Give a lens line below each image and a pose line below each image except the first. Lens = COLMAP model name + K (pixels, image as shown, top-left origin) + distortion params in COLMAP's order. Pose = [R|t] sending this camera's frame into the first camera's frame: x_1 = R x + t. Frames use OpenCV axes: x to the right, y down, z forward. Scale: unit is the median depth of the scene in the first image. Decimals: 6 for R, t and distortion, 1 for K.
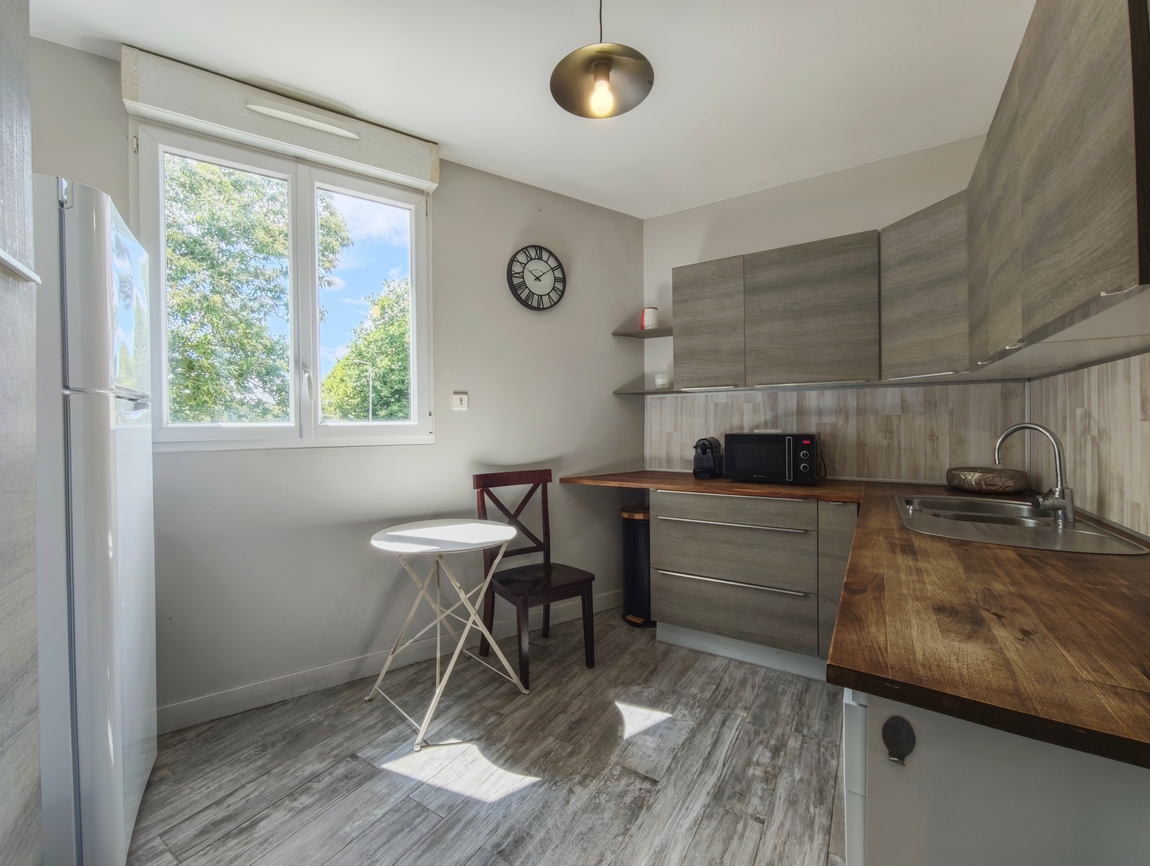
lens RADIAL K [[478.7, 0, 577.1], [0, 478.7, 429.9], [0, 0, 1]] dist [-0.010162, 0.000190]
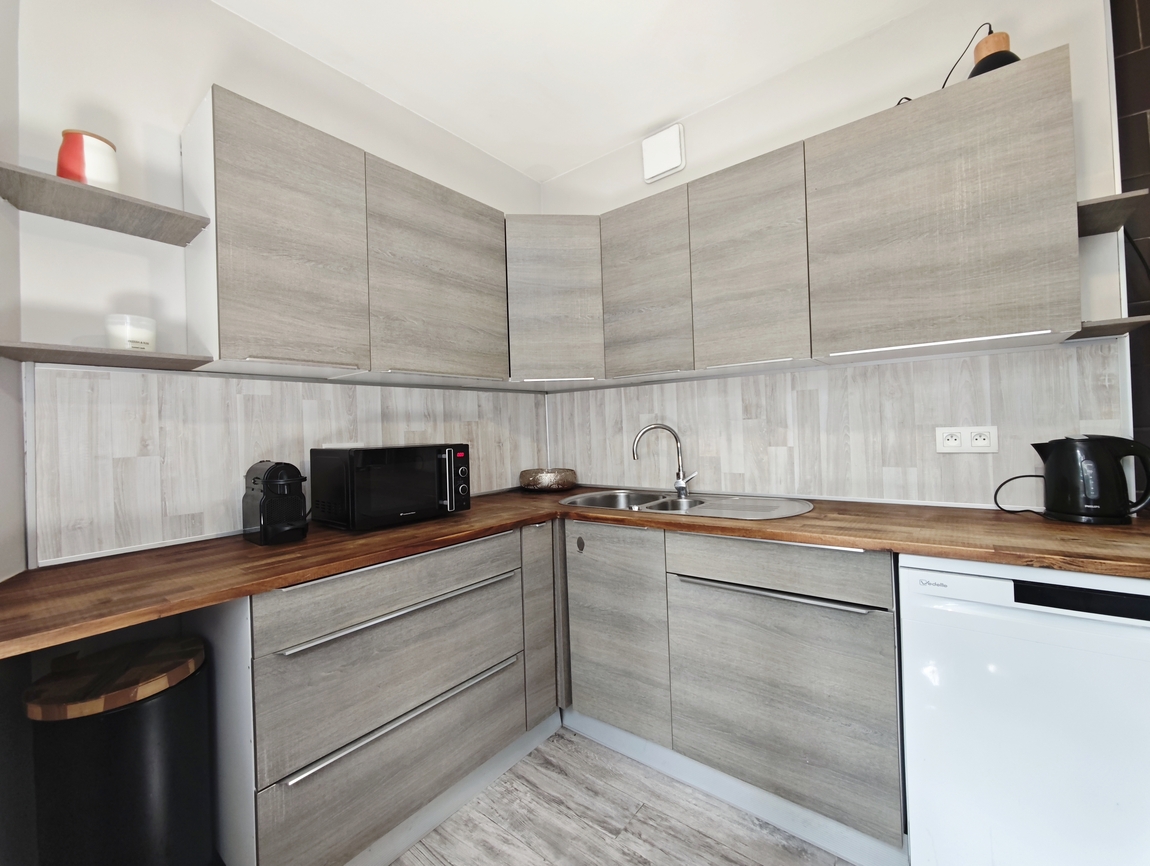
lens RADIAL K [[478.7, 0, 575.5], [0, 478.7, 427.3], [0, 0, 1]] dist [-0.010162, 0.000190]
pose [[0.120461, 0.006378, 0.992698, -0.212946], [0.044040, 0.998961, -0.011762, -0.000319], [-0.991741, 0.045136, 0.120055, 0.684274]]
